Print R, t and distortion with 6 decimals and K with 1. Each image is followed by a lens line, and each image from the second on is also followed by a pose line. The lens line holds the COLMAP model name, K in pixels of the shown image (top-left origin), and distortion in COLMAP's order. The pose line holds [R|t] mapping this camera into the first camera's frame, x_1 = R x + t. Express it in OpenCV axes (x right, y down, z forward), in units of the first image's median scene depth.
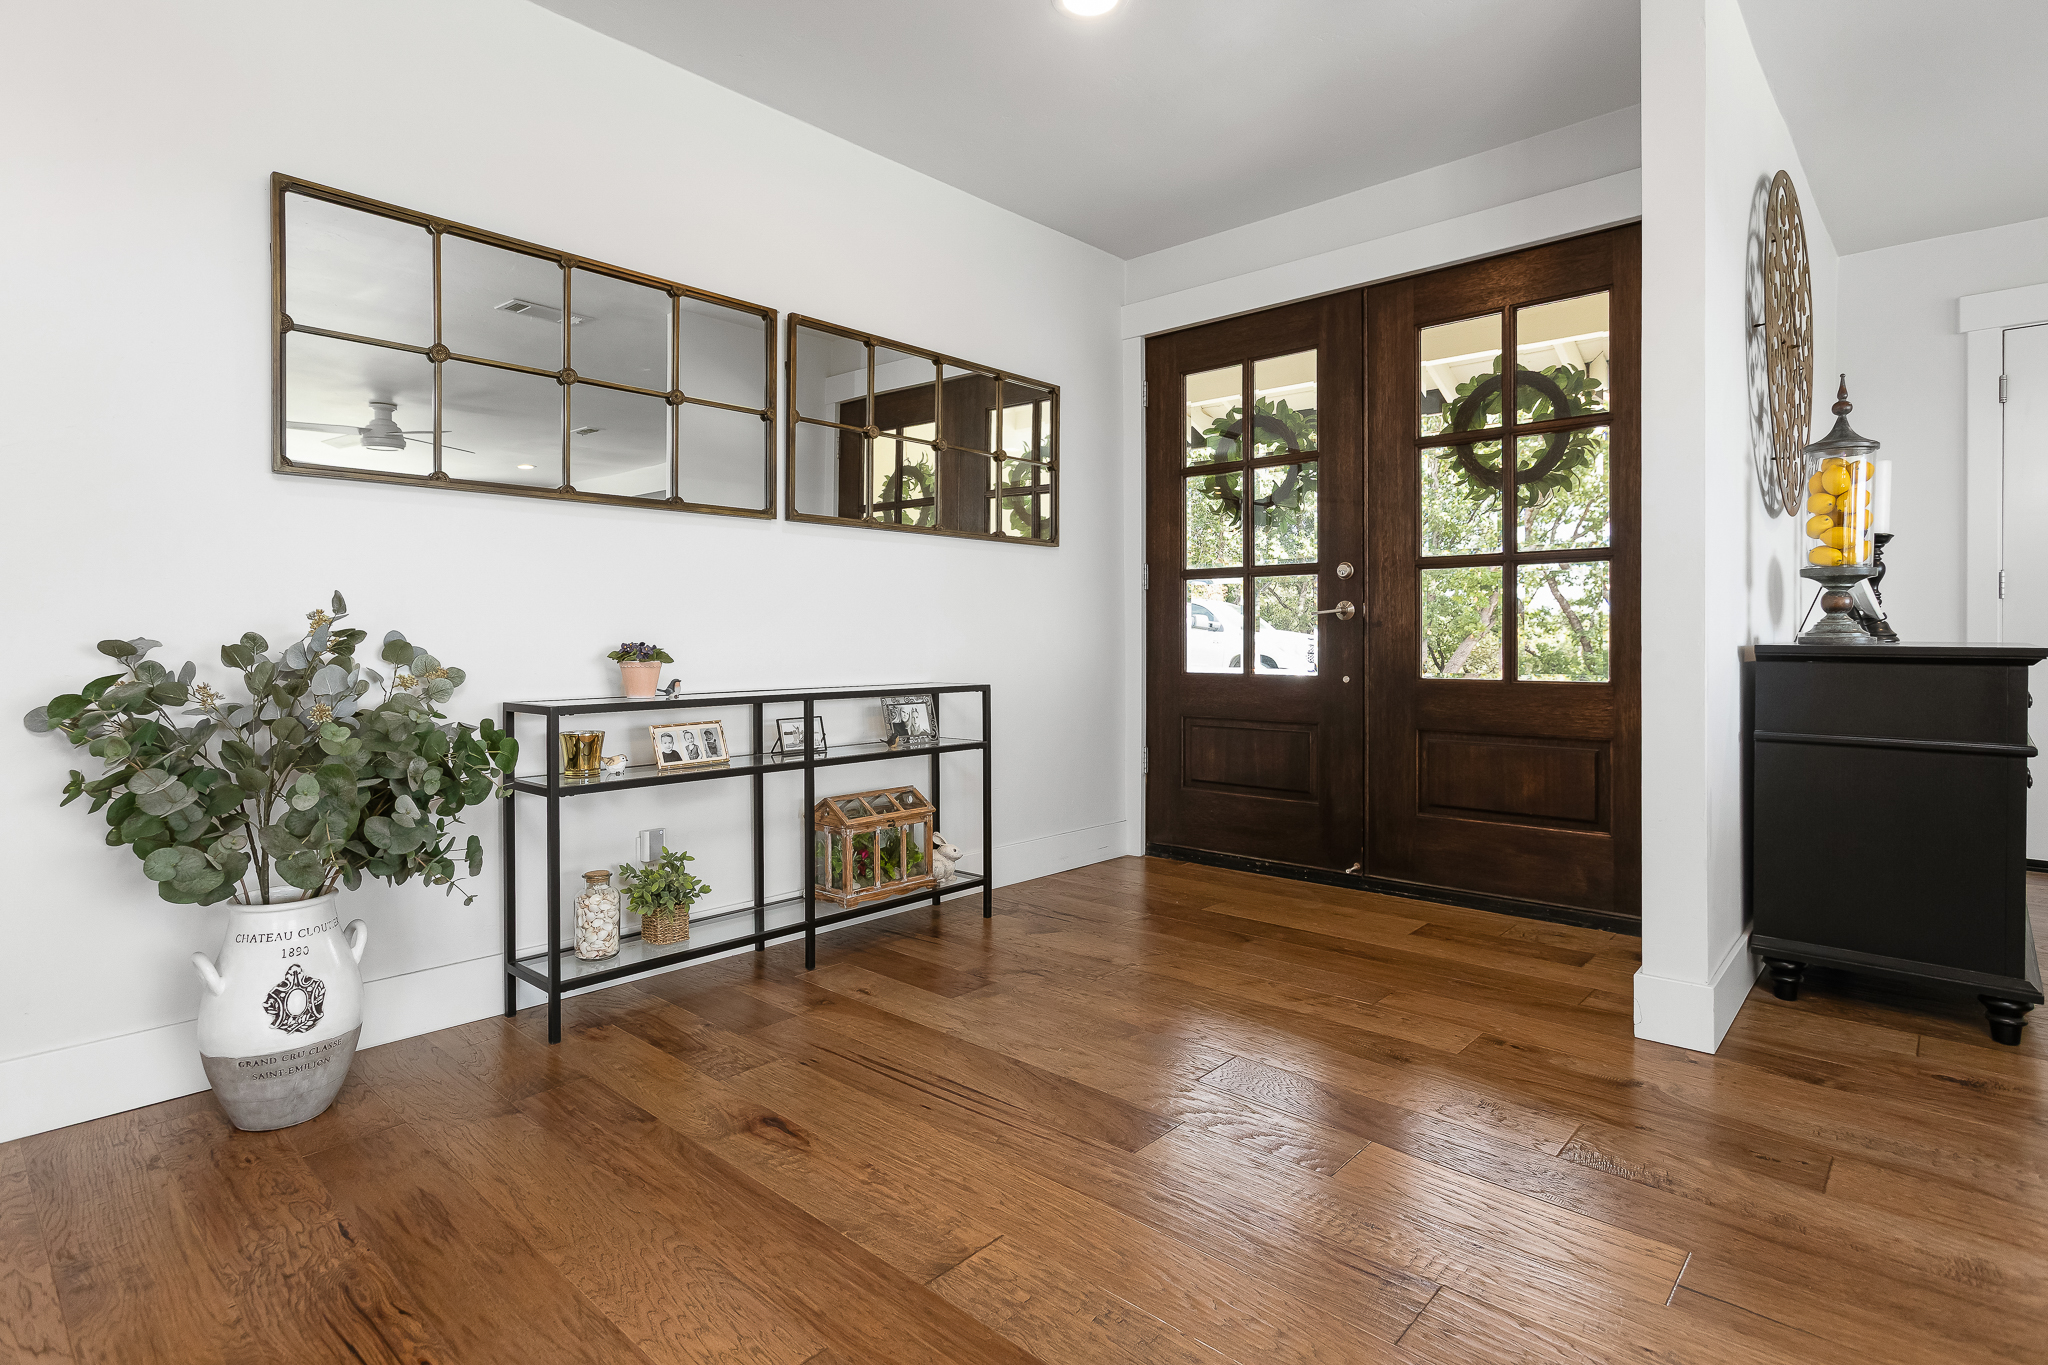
lens RADIAL K [[1038.5, 0, 1048.0], [0, 1038.5, 610.4], [0, 0, 1]] dist [-0.004647, -0.000104]
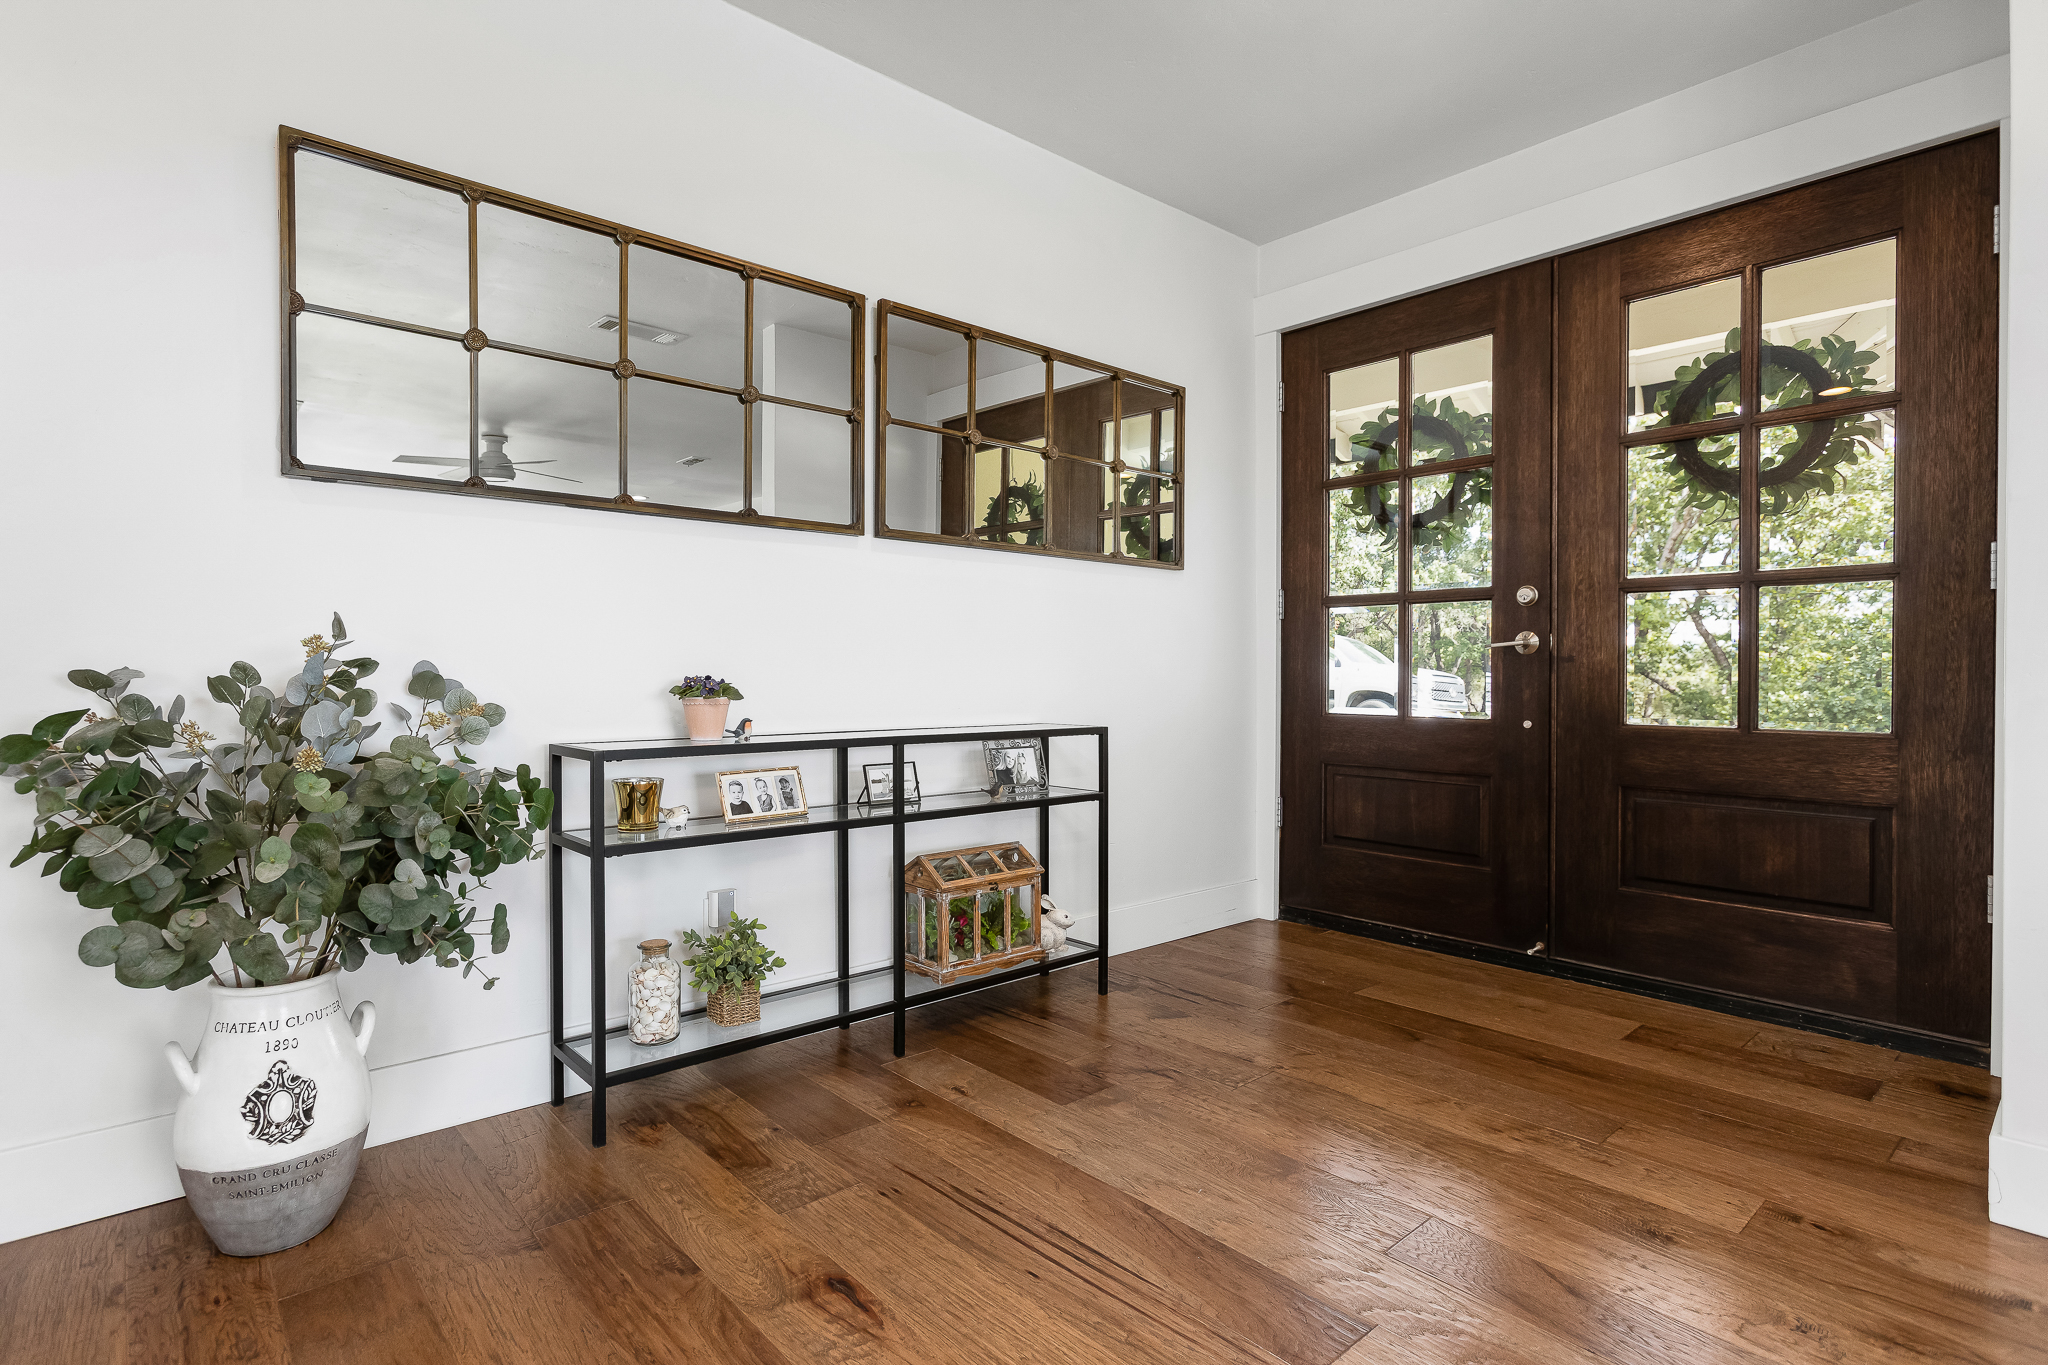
lens RADIAL K [[1030.9, 0, 1024.0], [0, 1030.9, 682.5], [0, 0, 1]] dist [-0.000969, -0.000039]
pose [[0.992145, 0.007253, -0.124880, -0.021093], [-0.002709, 0.999329, 0.036521, 0.004057], [0.125061, -0.035896, 0.991499, 0.169448]]
